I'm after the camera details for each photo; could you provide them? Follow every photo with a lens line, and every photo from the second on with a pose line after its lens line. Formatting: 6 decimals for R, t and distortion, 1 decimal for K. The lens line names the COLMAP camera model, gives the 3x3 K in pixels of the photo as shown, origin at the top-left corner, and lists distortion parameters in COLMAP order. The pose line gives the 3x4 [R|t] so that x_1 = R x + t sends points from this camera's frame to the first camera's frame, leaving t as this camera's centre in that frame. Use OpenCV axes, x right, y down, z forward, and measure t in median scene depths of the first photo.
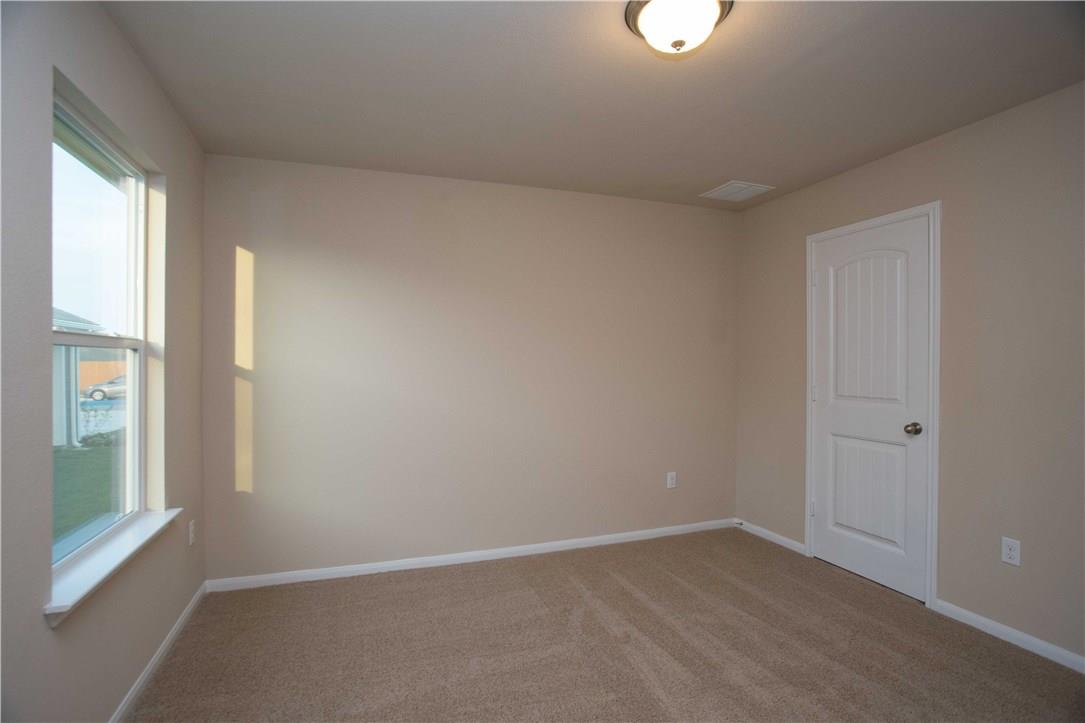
lens RADIAL K [[514.6, 0, 533.1], [0, 514.6, 362.4], [0, 0, 1]] dist [-0.071868, 0.028687]
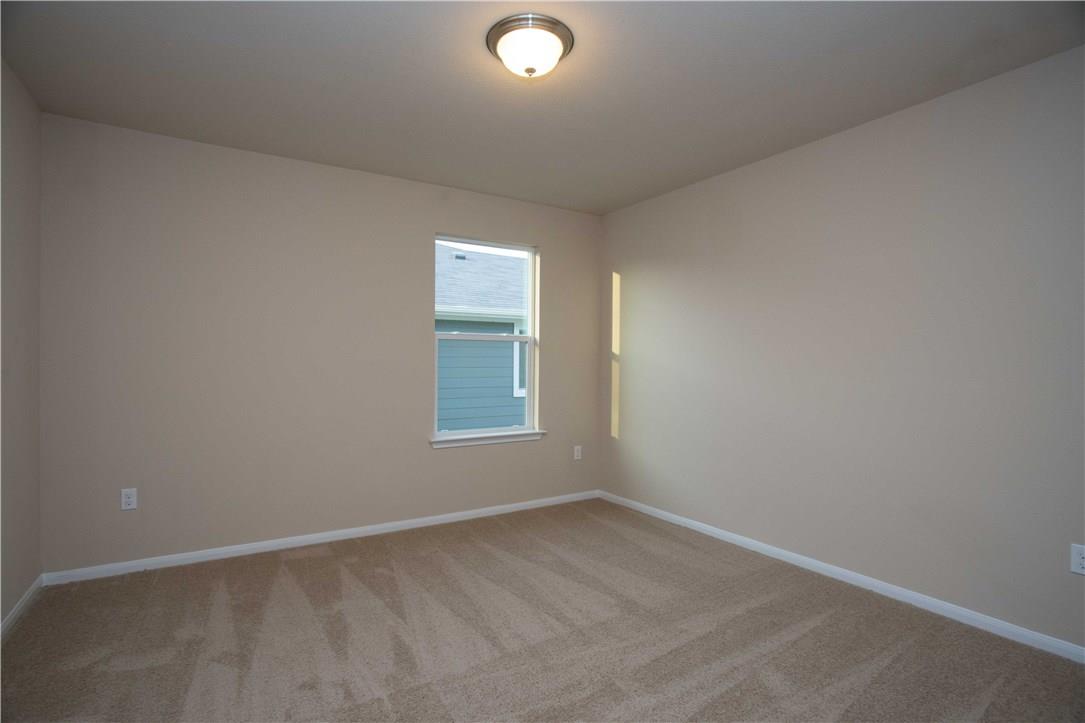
lens RADIAL K [[514.6, 0, 533.1], [0, 514.6, 362.4], [0, 0, 1]] dist [-0.071868, 0.028687]
pose [[0.246923, 0.009195, -0.968992, 0.919849], [-0.012089, 0.999906, 0.006408, 0.034586], [0.968960, 0.010132, 0.247011, 0.439663]]
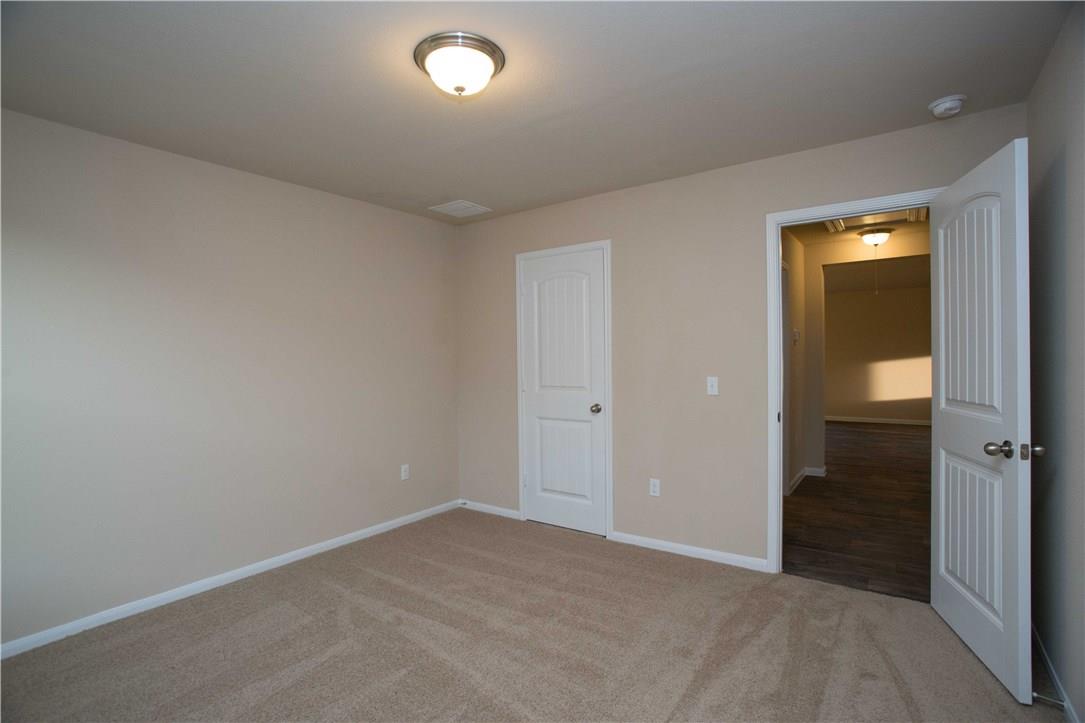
lens RADIAL K [[514.6, 0, 533.1], [0, 514.6, 362.4], [0, 0, 1]] dist [-0.071868, 0.028687]
pose [[0.824418, -0.017716, 0.565704, -0.154859], [0.014687, 0.999843, 0.009909, -0.006537], [-0.565791, 0.000140, 0.824549, -0.039551]]
